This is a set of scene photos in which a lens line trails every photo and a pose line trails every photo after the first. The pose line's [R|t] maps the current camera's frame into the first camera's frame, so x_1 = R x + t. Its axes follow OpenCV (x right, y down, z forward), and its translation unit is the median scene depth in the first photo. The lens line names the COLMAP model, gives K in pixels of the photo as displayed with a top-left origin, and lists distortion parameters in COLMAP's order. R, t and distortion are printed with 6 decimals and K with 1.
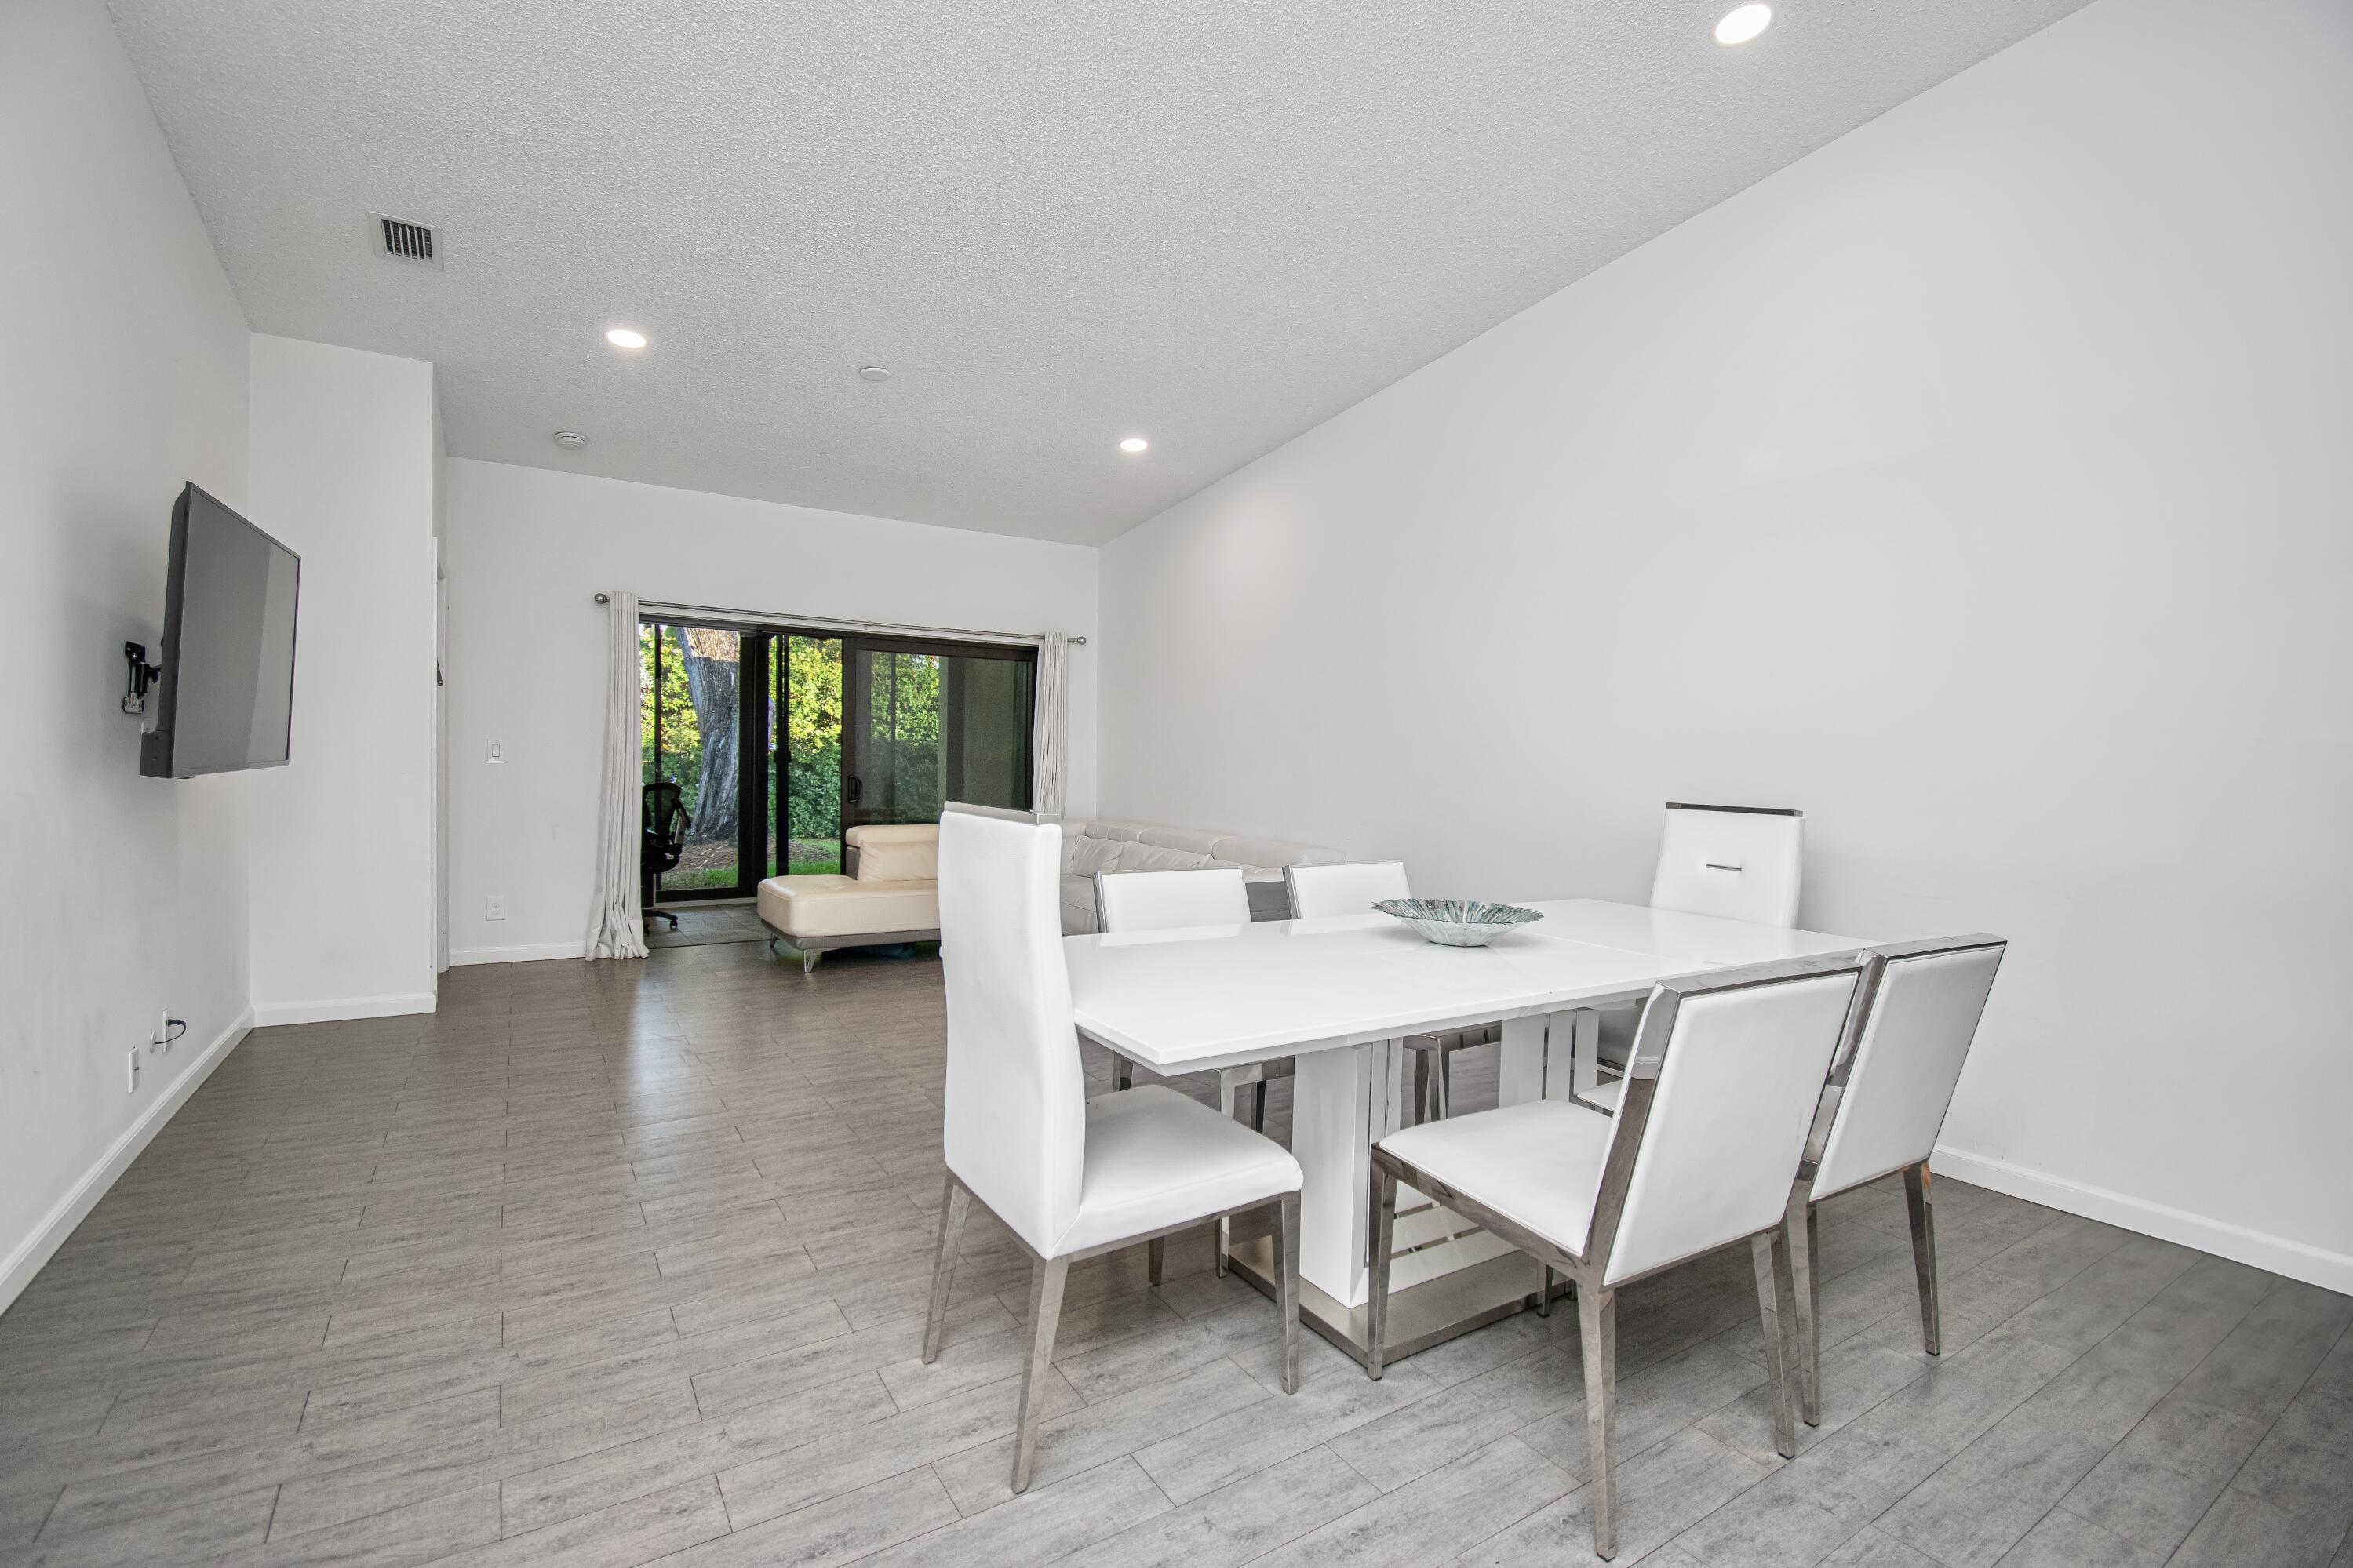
lens RADIAL K [[1042.7, 0, 1187.6], [0, 1042.7, 793.6], [0, 0, 1]] dist [0.007992, -0.017973]
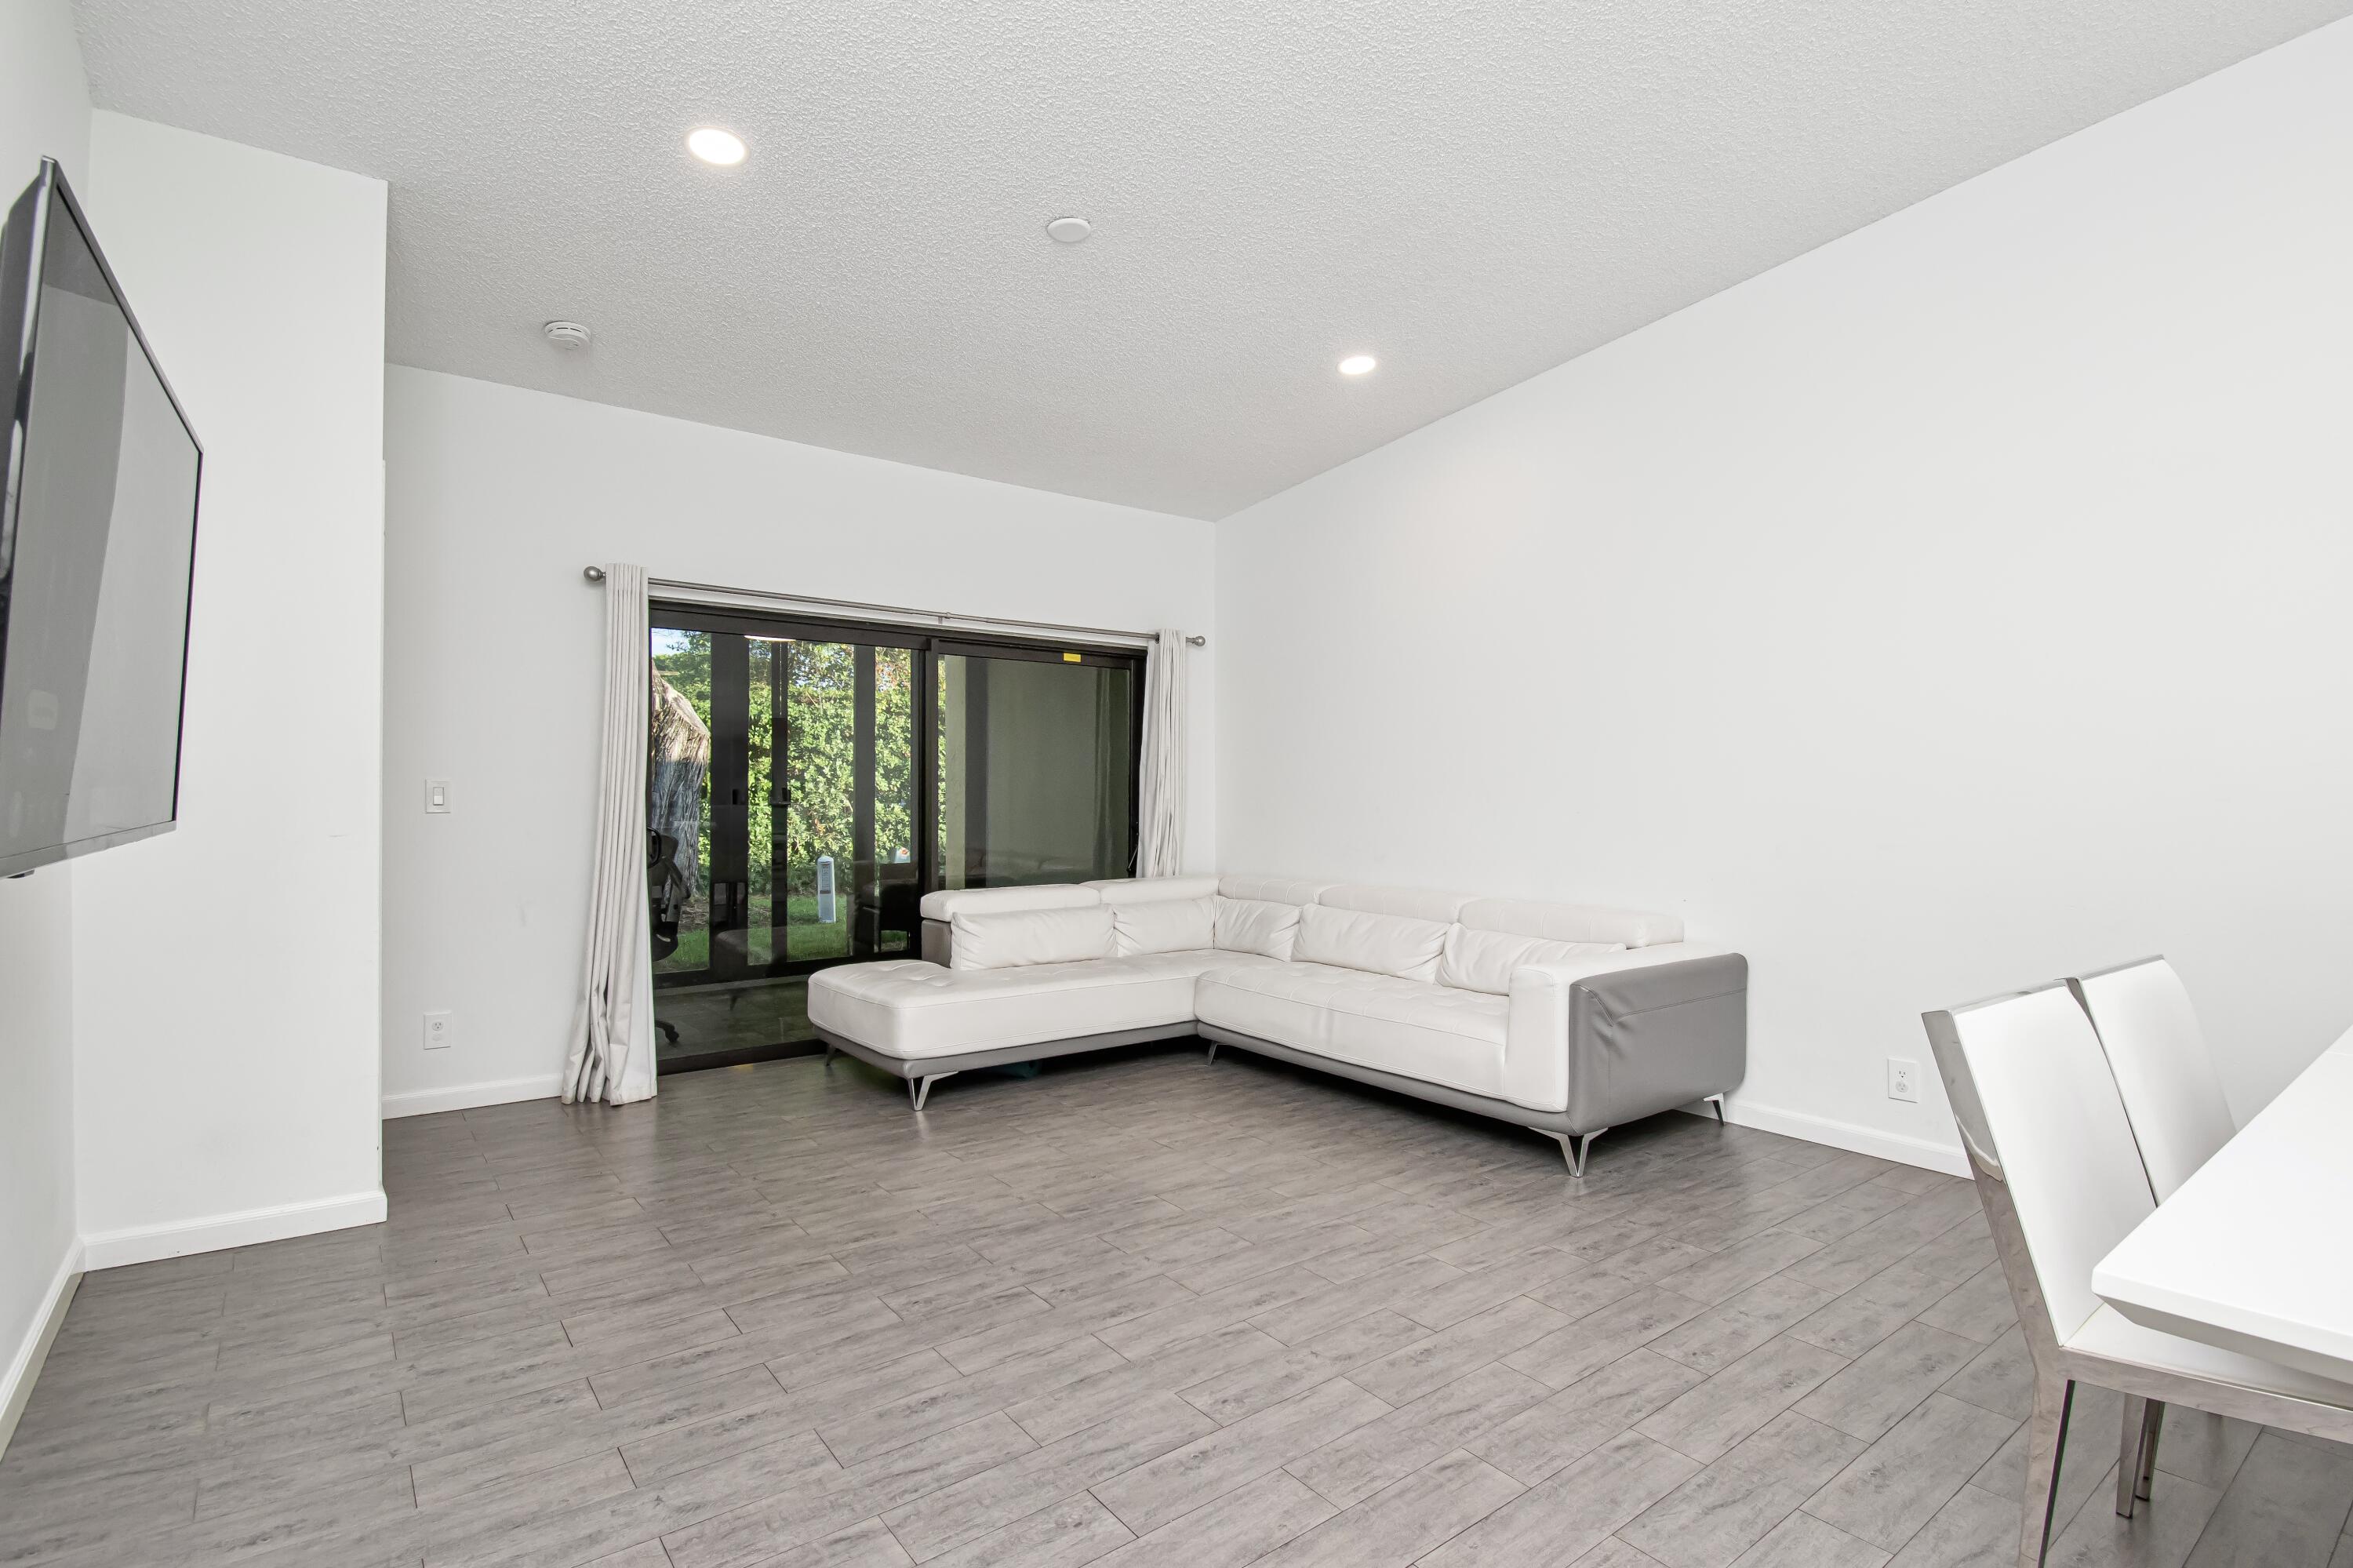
lens RADIAL K [[1123.4, 0, 1183.7], [0, 1123.4, 793.6], [0, 0, 1]] dist [0.005277, -0.014858]
pose [[0.996281, -0.016305, 0.084603, -0.241100], [0.018890, 0.999376, -0.029846, -0.012098], [-0.084064, 0.031333, 0.995968, 0.230598]]
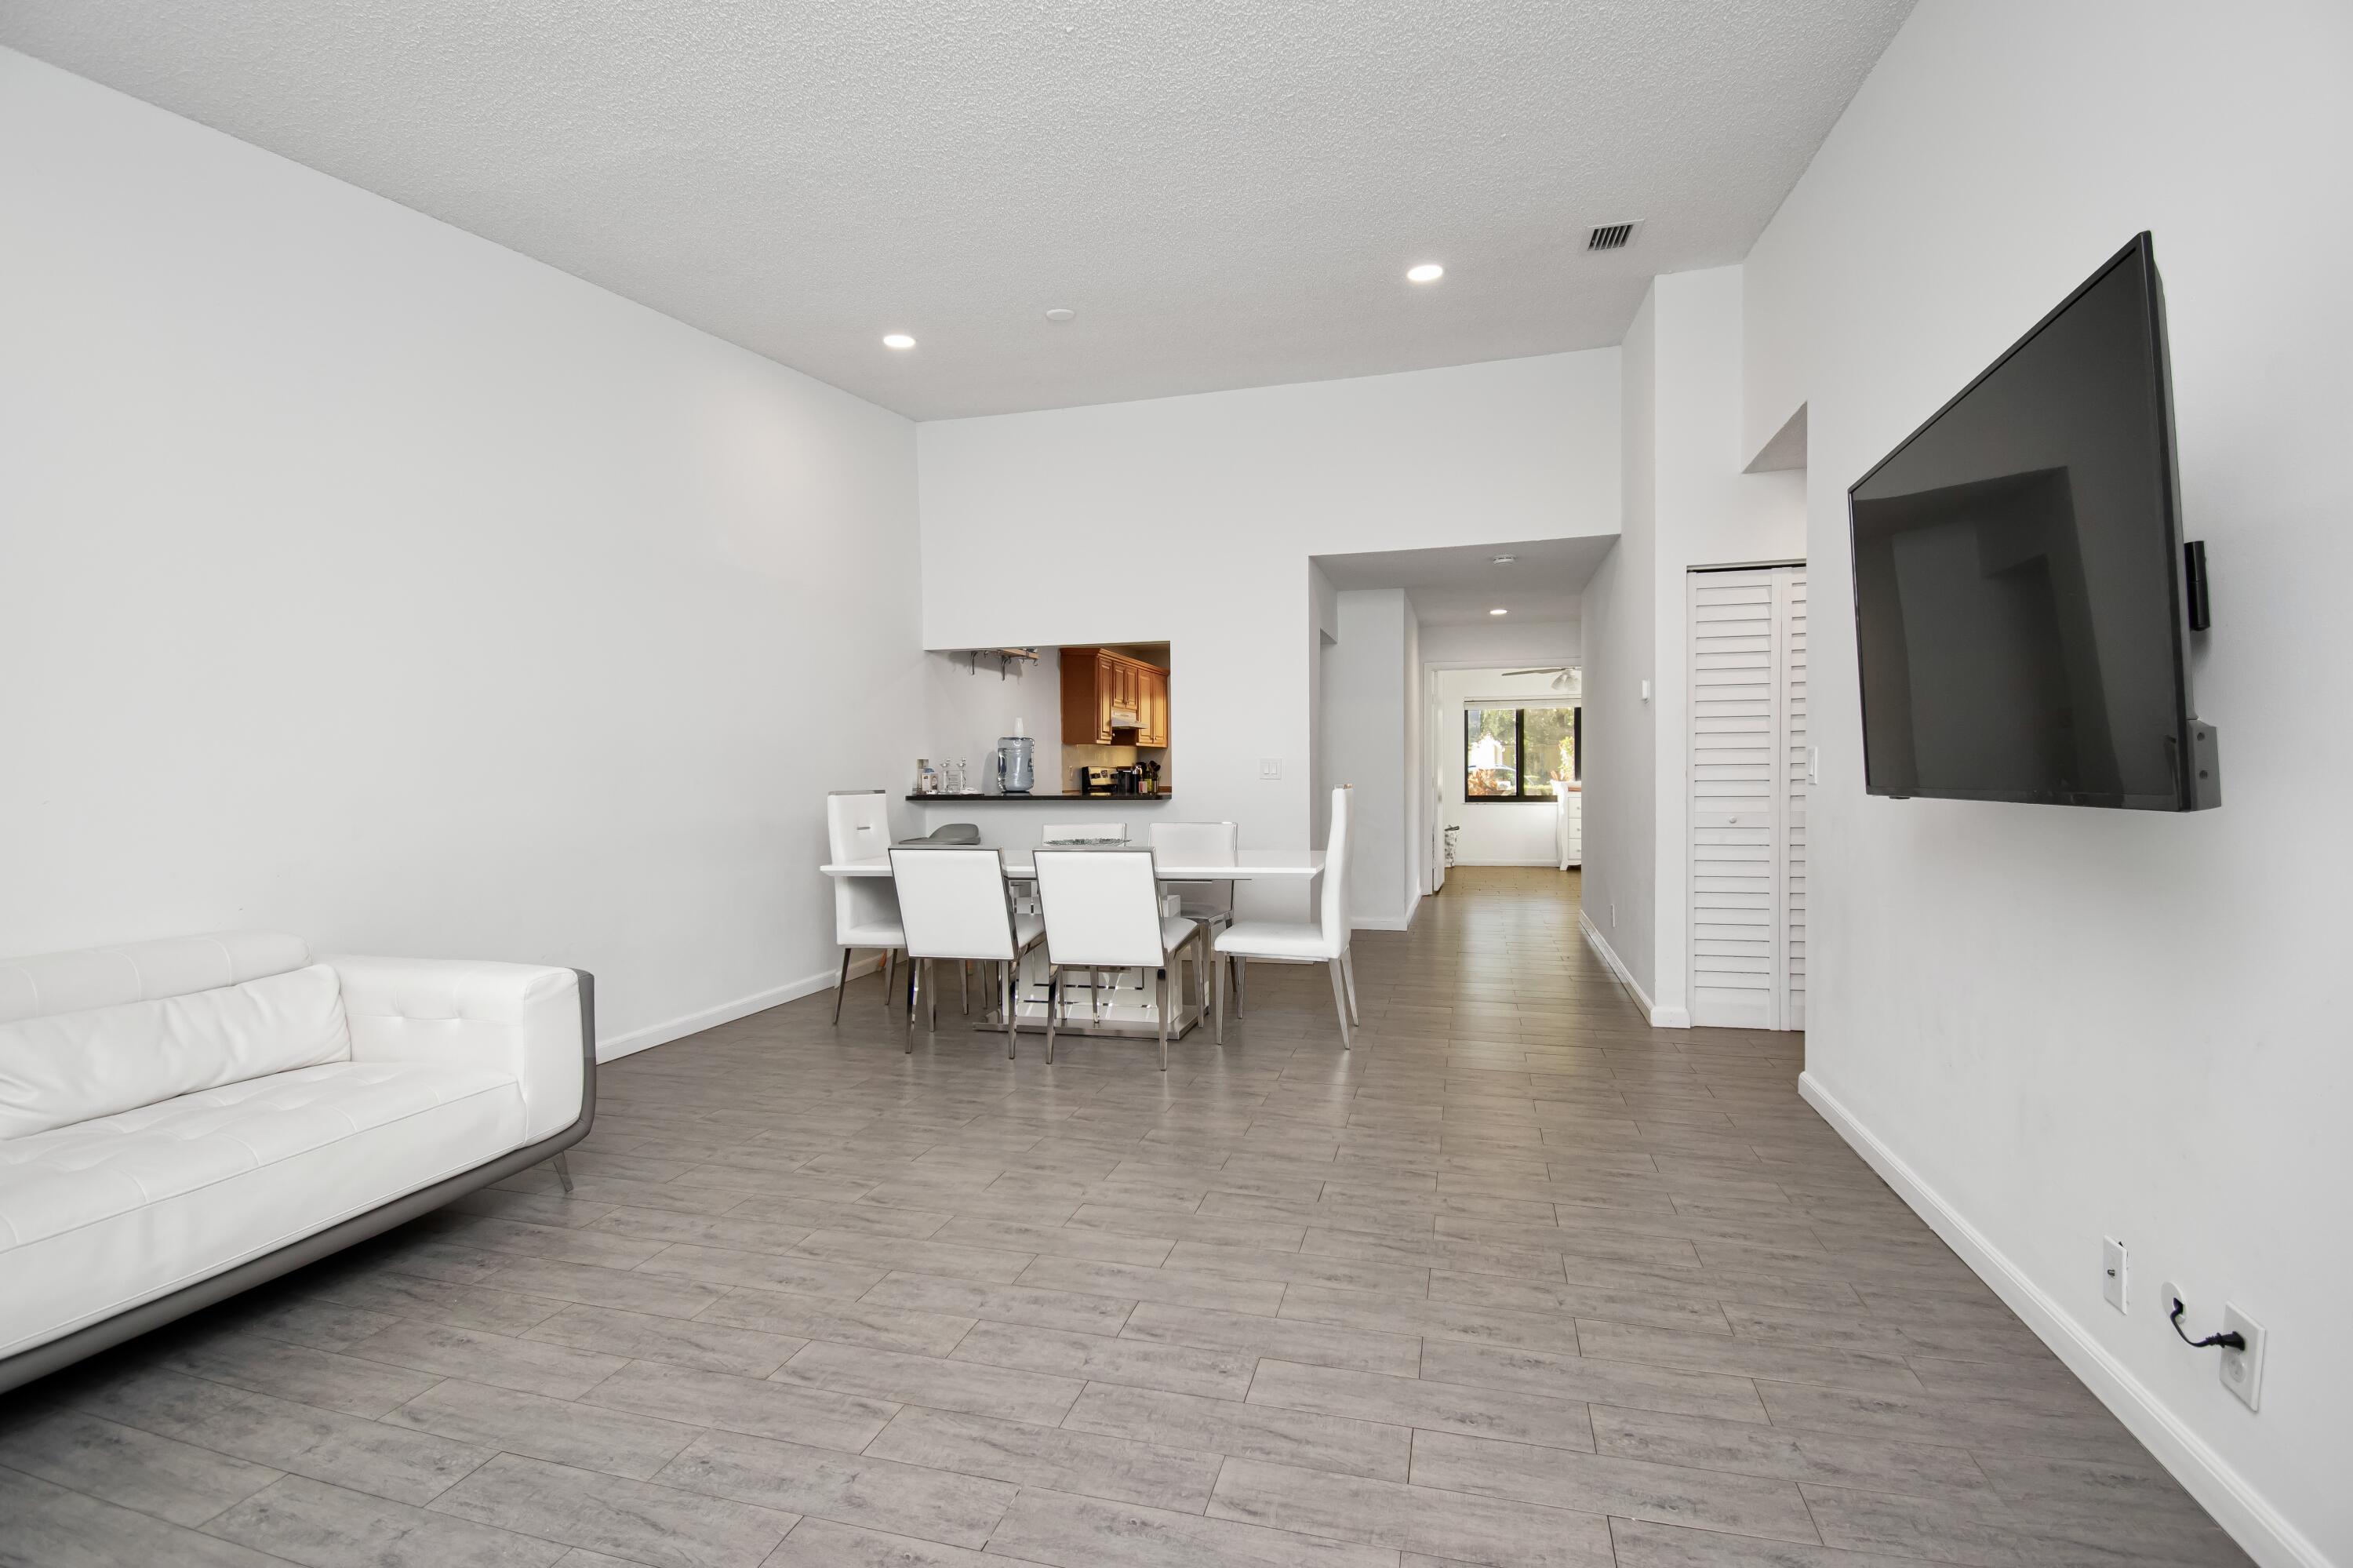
lens RADIAL K [[1042.9, 0, 1191.3], [0, 1042.9, 798.4], [0, 0, 1]] dist [0.007992, -0.017973]
pose [[-0.671522, -0.033953, 0.740207, -0.555448], [0.021517, 0.997635, 0.065282, -0.038061], [-0.740673, 0.059766, -0.669203, 0.918940]]
